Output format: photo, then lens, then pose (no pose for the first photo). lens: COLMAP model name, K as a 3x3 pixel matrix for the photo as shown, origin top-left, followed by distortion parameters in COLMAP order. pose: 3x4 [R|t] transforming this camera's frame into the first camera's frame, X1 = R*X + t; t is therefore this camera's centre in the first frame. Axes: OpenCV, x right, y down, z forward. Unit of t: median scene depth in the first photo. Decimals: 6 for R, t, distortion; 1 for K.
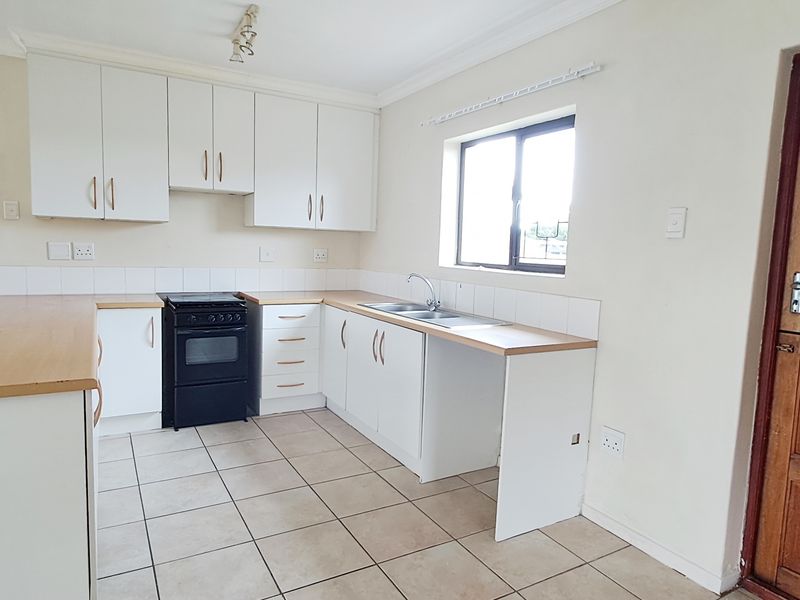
lens RADIAL K [[527.0, 0, 400.0], [0, 527.0, 300.0], [0, 0, 1]] dist [-0.004485, -0.001323]
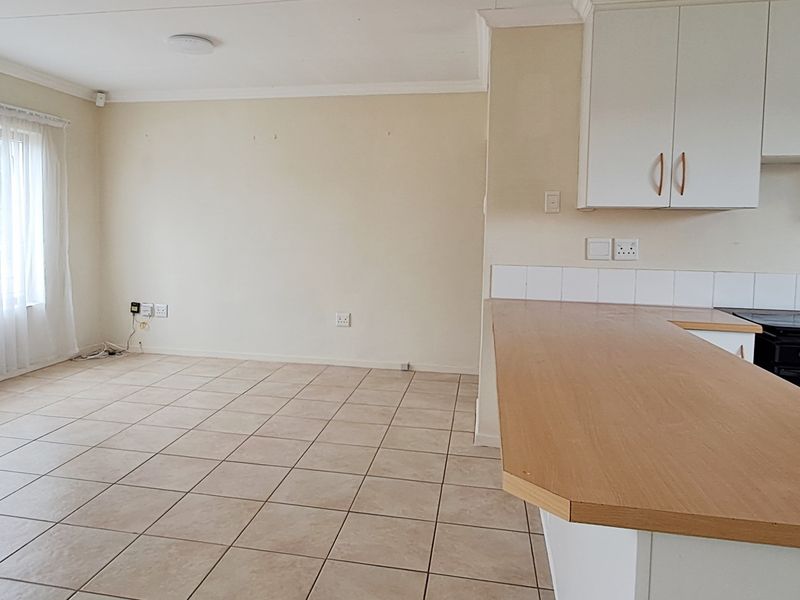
lens RADIAL K [[527.0, 0, 400.0], [0, 527.0, 300.0], [0, 0, 1]] dist [-0.004485, -0.001323]
pose [[0.774327, 0.067917, -0.629130, -0.374680], [-0.053729, 0.997690, 0.041576, -0.031994], [0.630500, 0.001609, 0.776187, 0.166625]]
